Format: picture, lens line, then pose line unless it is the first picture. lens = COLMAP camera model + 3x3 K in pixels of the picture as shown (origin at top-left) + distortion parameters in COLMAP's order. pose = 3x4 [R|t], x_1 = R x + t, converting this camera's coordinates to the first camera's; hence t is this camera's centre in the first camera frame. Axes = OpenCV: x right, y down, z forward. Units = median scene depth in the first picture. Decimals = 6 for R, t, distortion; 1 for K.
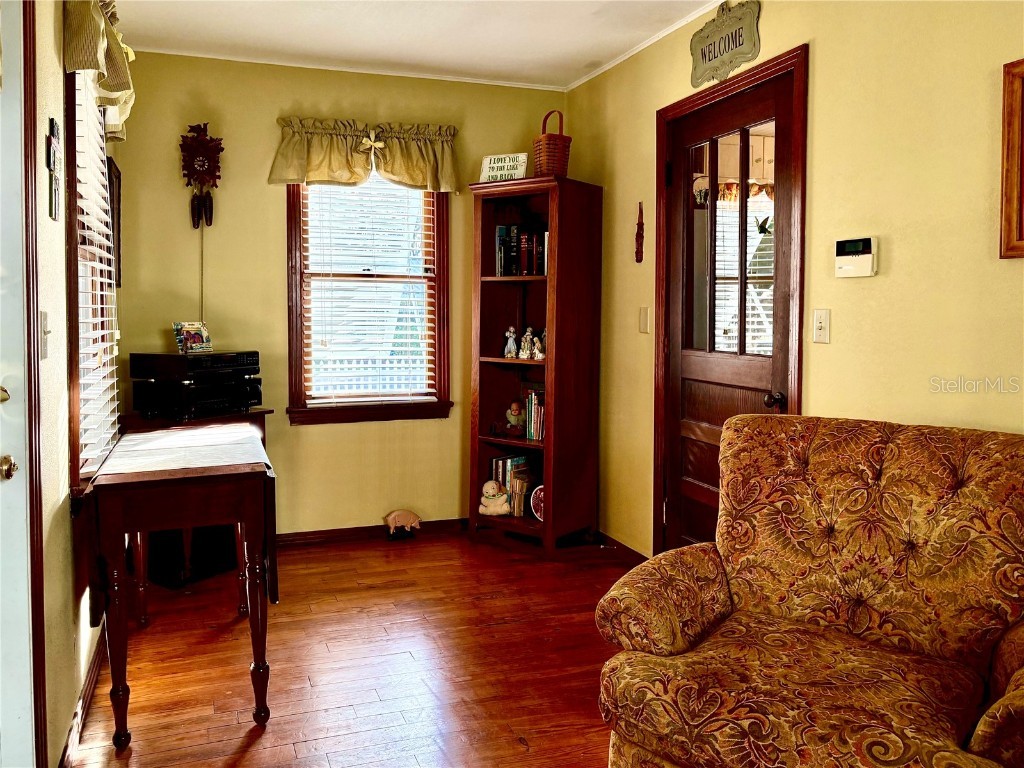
lens RADIAL K [[823.9, 0, 509.9], [0, 823.9, 343.5], [0, 0, 1]] dist [0.012245, 0.003653]
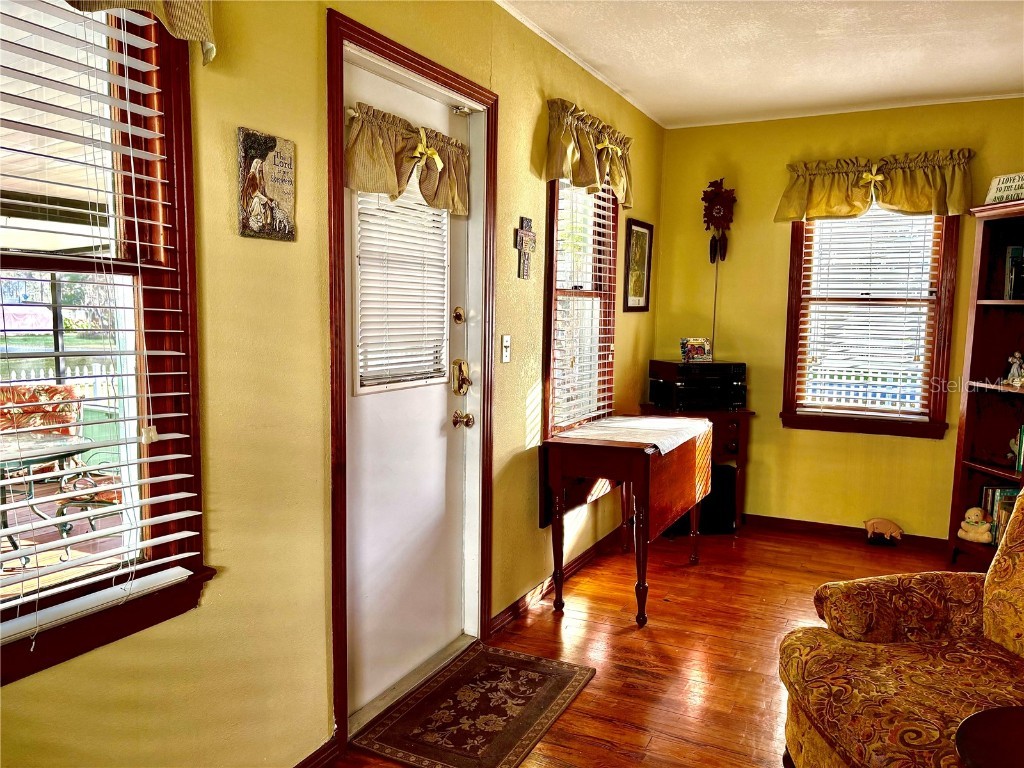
lens RADIAL K [[776.9, 0, 512.0], [0, 776.9, 384.0], [0, 0, 1]] dist [0.004860, -0.050152]
pose [[0.696672, 0.075949, -0.713358, 0.249780], [-0.044551, 0.997041, 0.062643, -0.015016], [0.716005, -0.011861, 0.697994, -0.049194]]
